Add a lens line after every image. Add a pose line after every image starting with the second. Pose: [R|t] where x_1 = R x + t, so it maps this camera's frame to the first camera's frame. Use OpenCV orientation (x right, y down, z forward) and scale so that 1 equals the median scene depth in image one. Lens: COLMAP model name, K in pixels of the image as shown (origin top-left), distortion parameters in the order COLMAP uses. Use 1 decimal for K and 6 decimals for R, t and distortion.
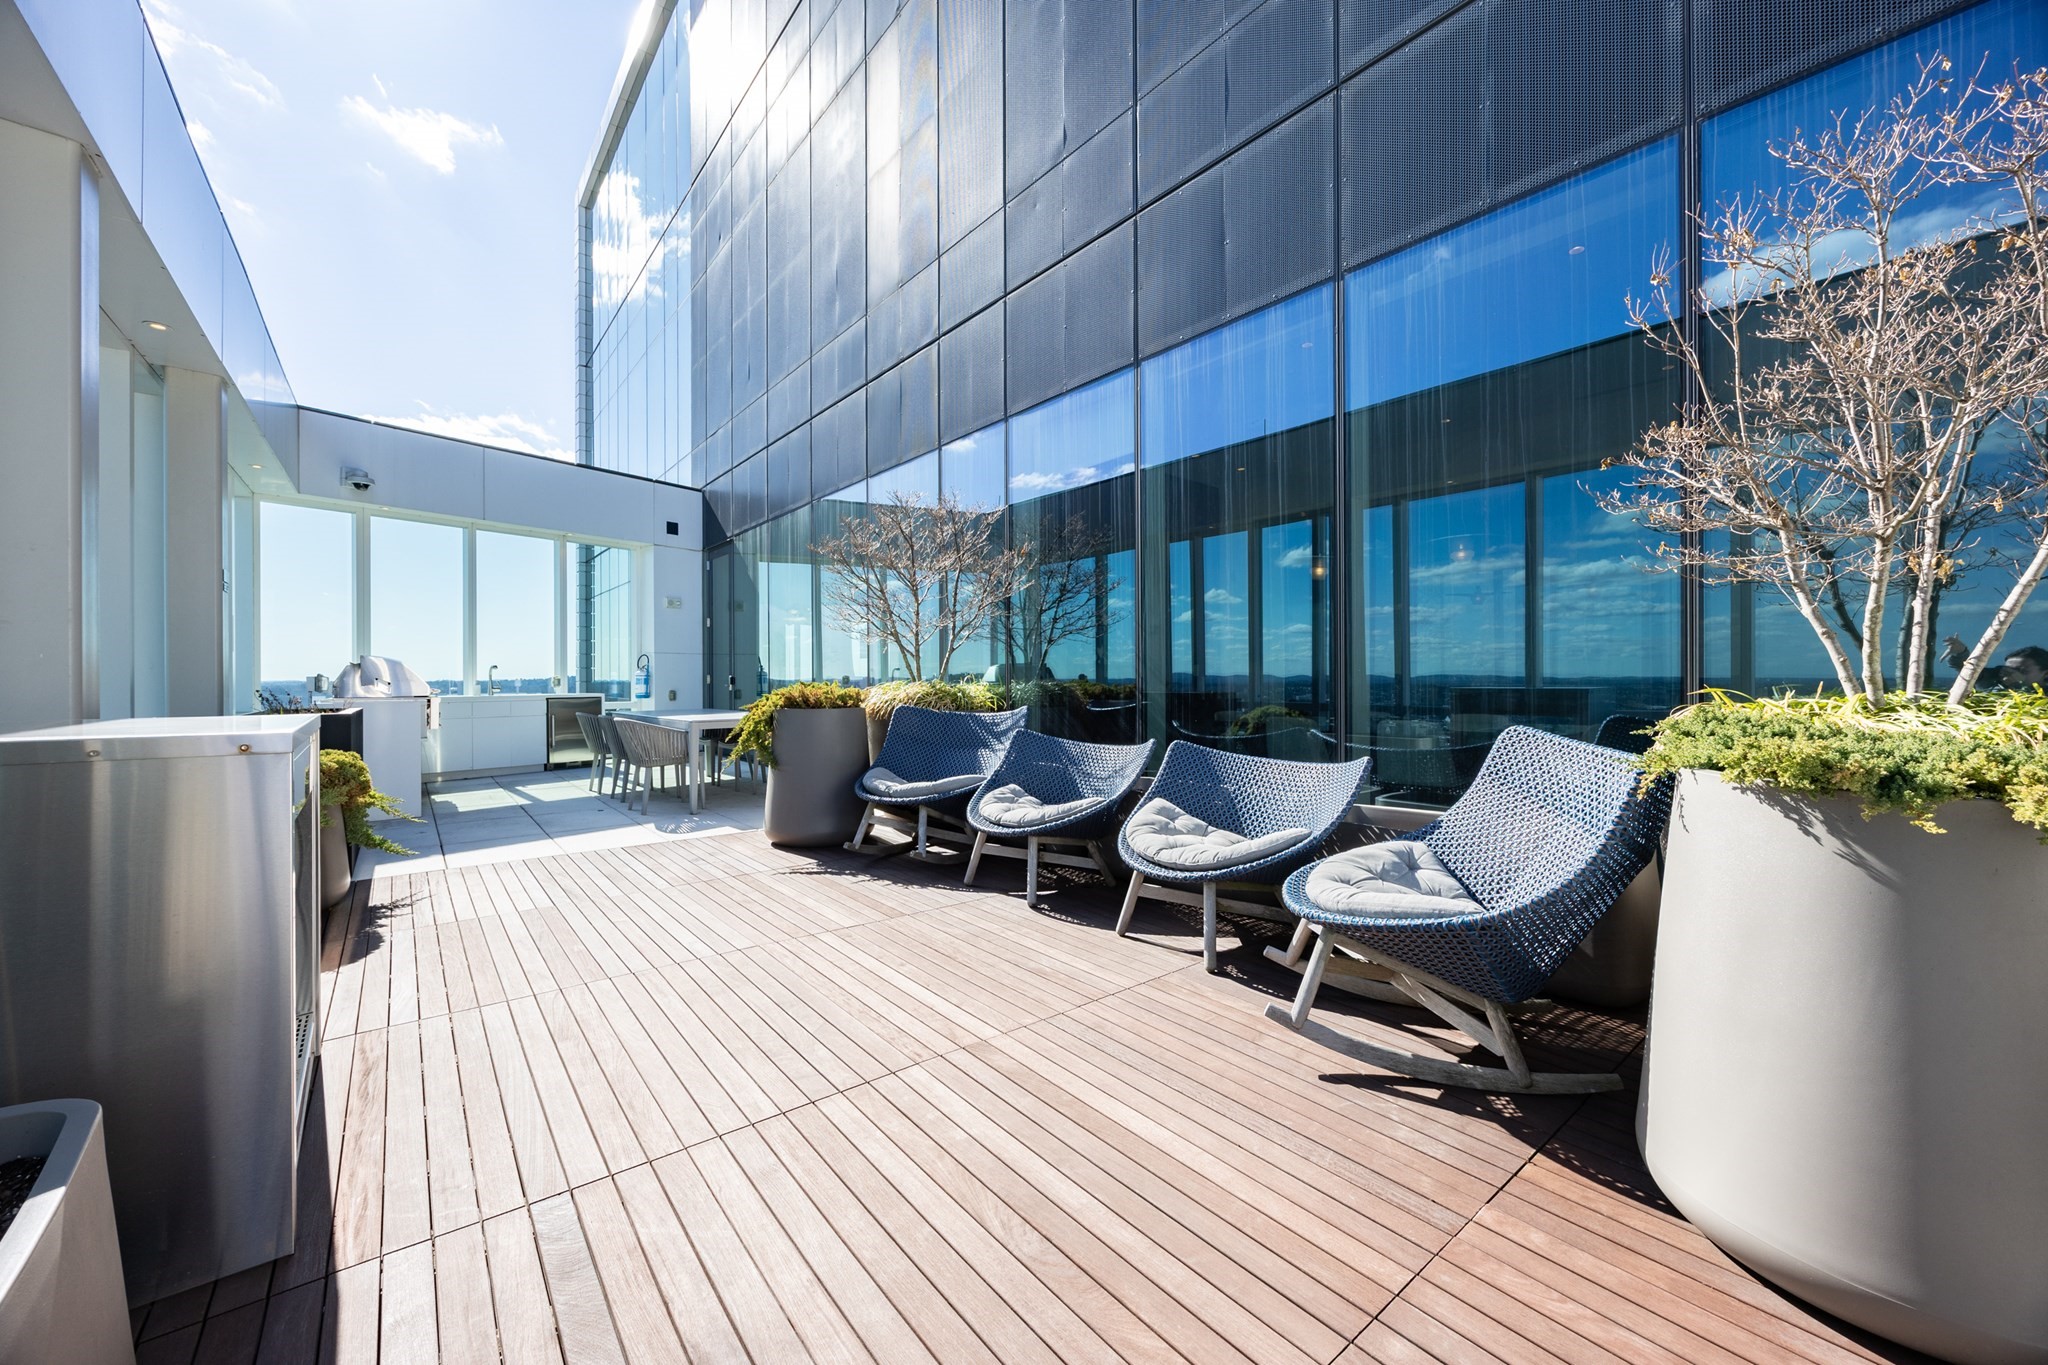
lens RADIAL K [[775.4, 0, 1024.0], [0, 775.4, 682.5], [0, 0, 1]] dist [-0.033378, 0.011267]
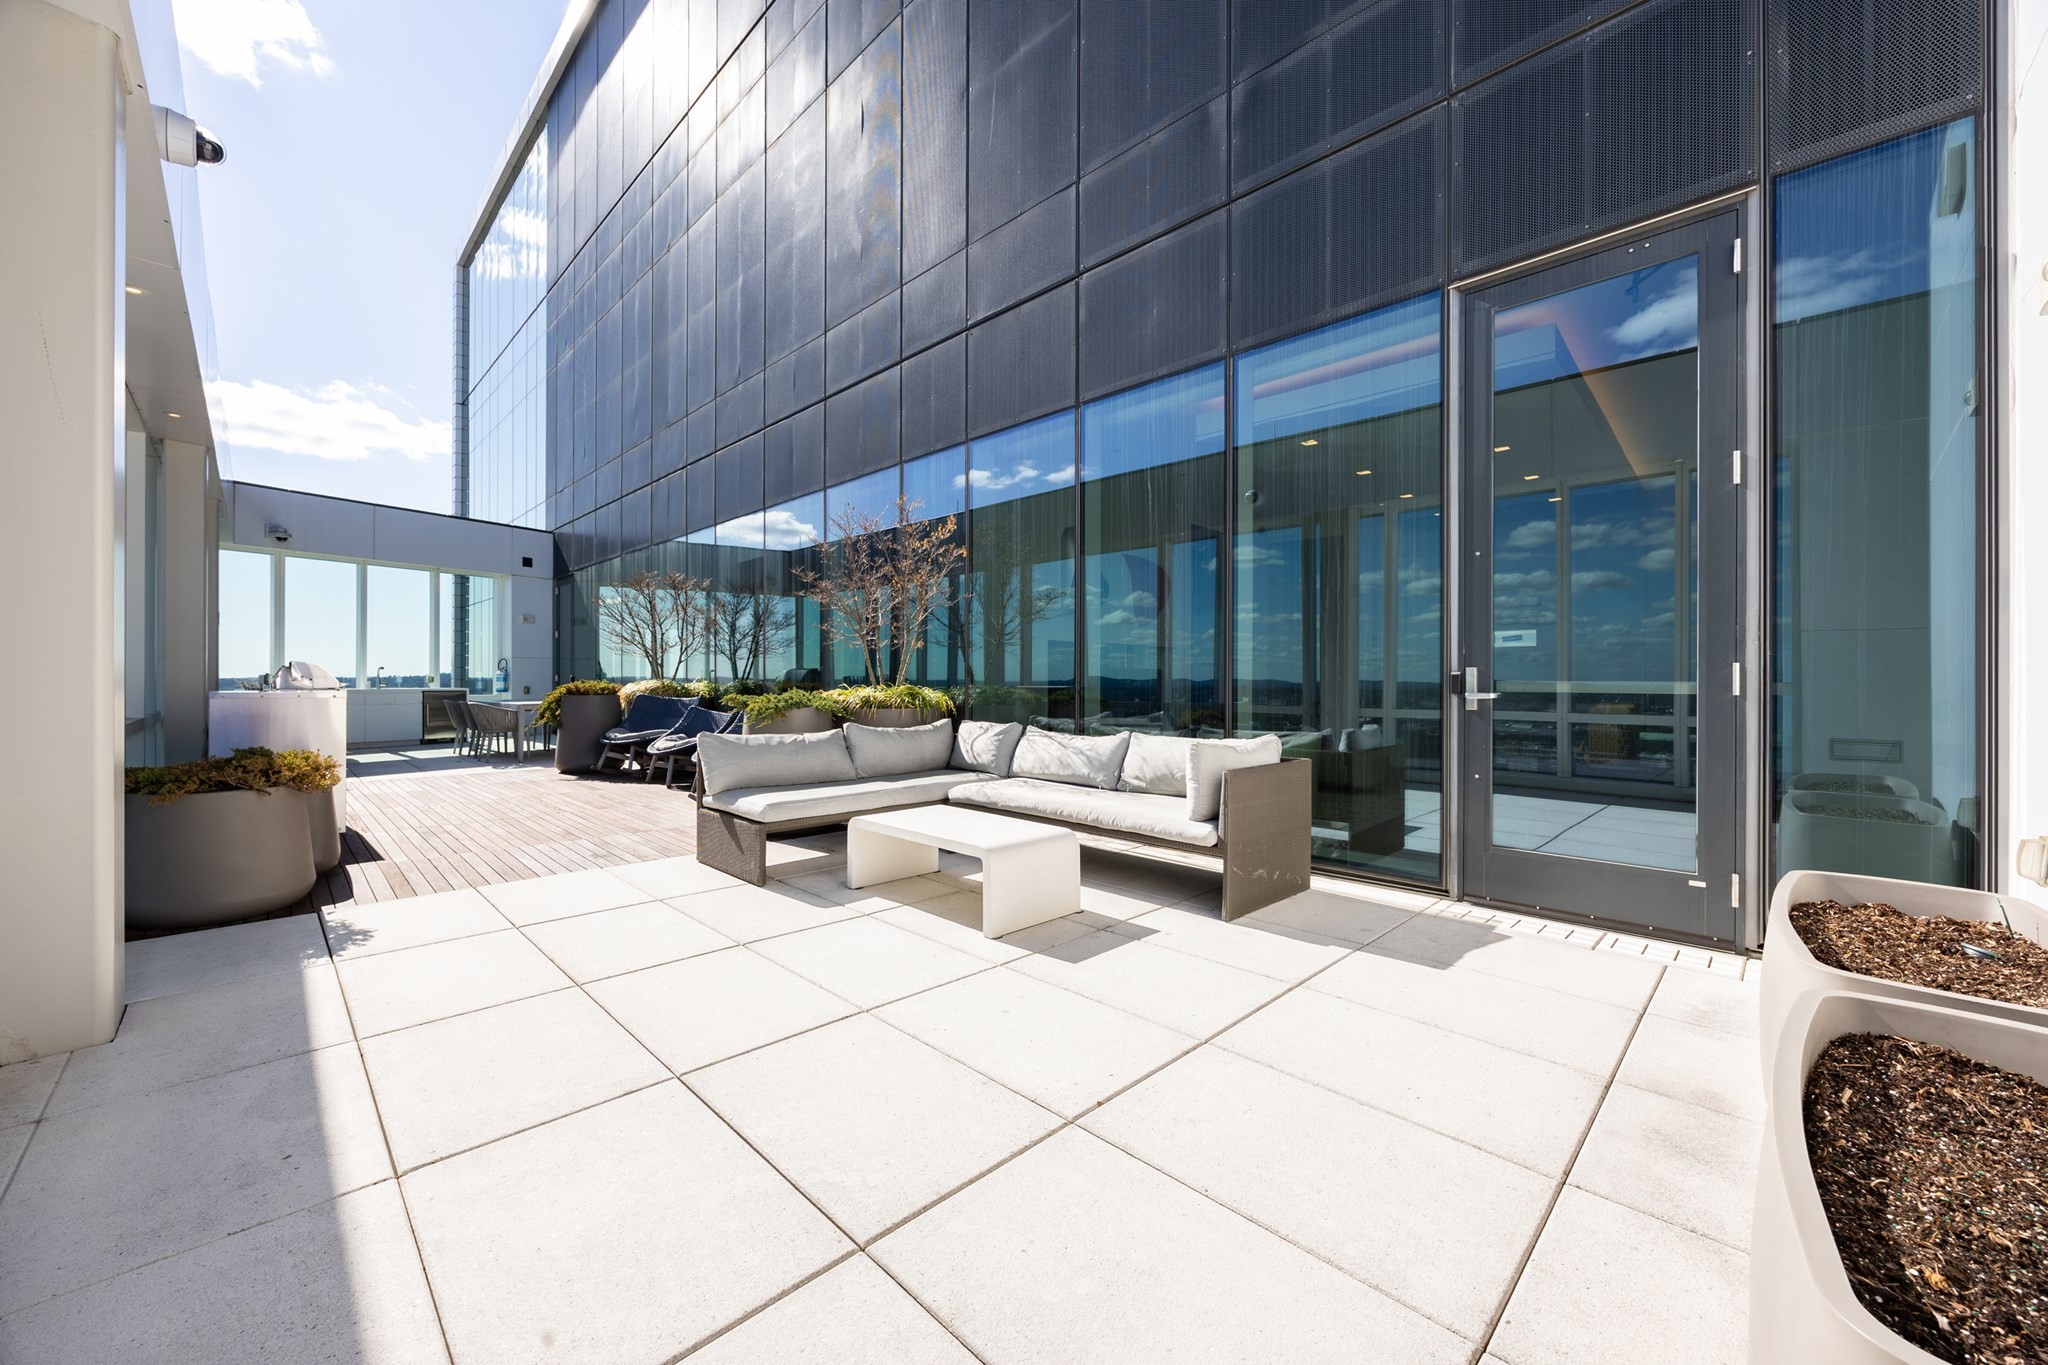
lens RADIAL K [[775.4, 0, 1024.0], [0, 775.4, 682.5], [0, 0, 1]] dist [-0.033378, 0.011267]
pose [[0.993894, 0.007897, 0.110060, 0.261086], [-0.007713, 0.999968, -0.002098, 0.000210], [-0.110073, 0.001237, 0.993923, -0.418132]]
